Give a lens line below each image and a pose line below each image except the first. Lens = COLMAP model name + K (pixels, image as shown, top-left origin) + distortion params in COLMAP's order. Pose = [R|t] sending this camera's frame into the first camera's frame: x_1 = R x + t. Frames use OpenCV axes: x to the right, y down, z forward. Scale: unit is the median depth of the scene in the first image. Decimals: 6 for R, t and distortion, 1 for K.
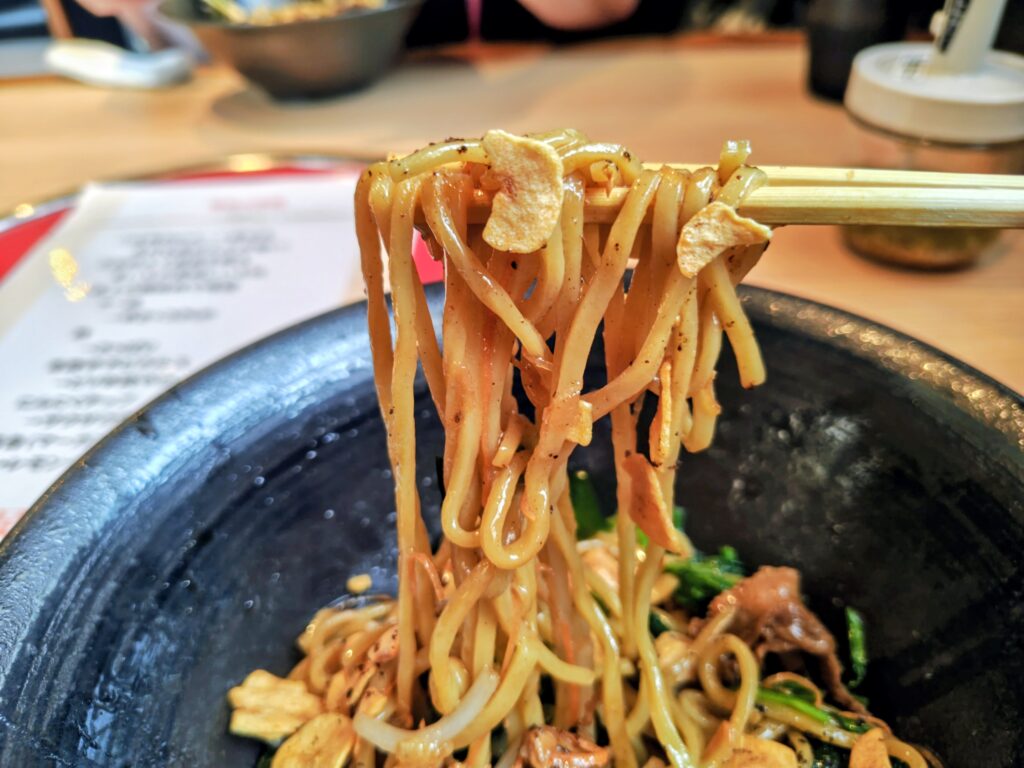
lens RADIAL K [[734.5, 0, 517.8], [0, 734.5, 380.8], [0, 0, 1]] dist [0.004227, -0.013310]
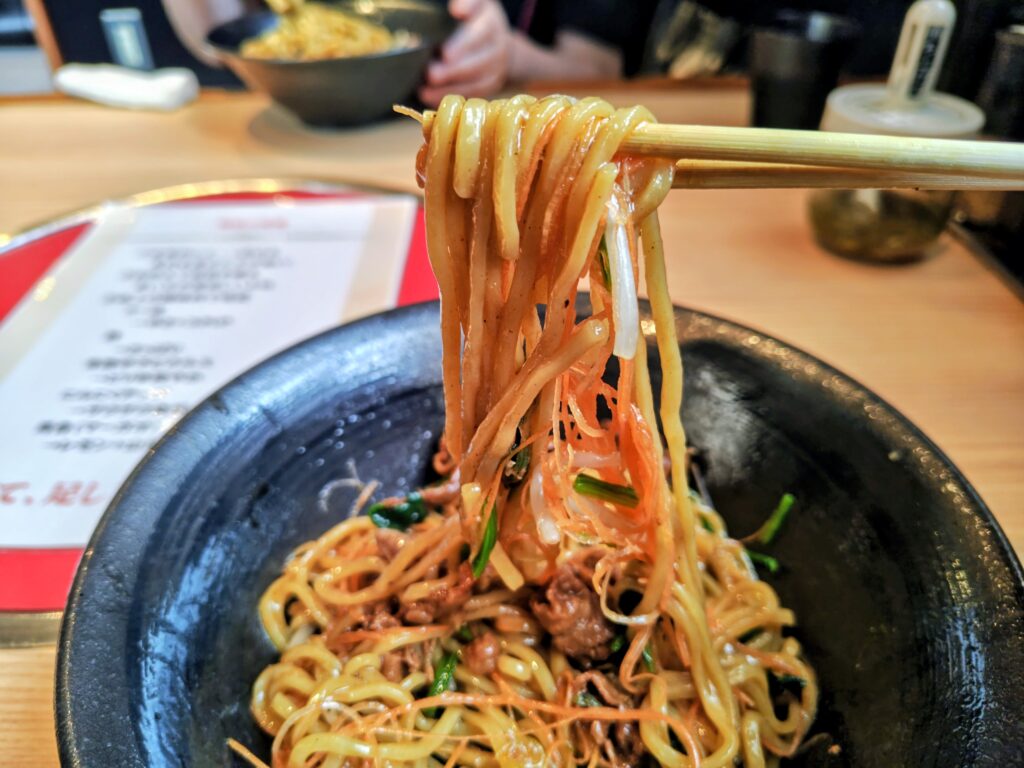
lens RADIAL K [[734.5, 0, 519.8], [0, 734.5, 375.1], [0, 0, 1]] dist [0.004227, -0.013310]
pose [[0.998940, 0.016382, 0.043022, -0.015671], [-0.015234, 0.999523, -0.026872, 0.020546], [-0.043442, 0.026188, 0.998713, -0.193458]]
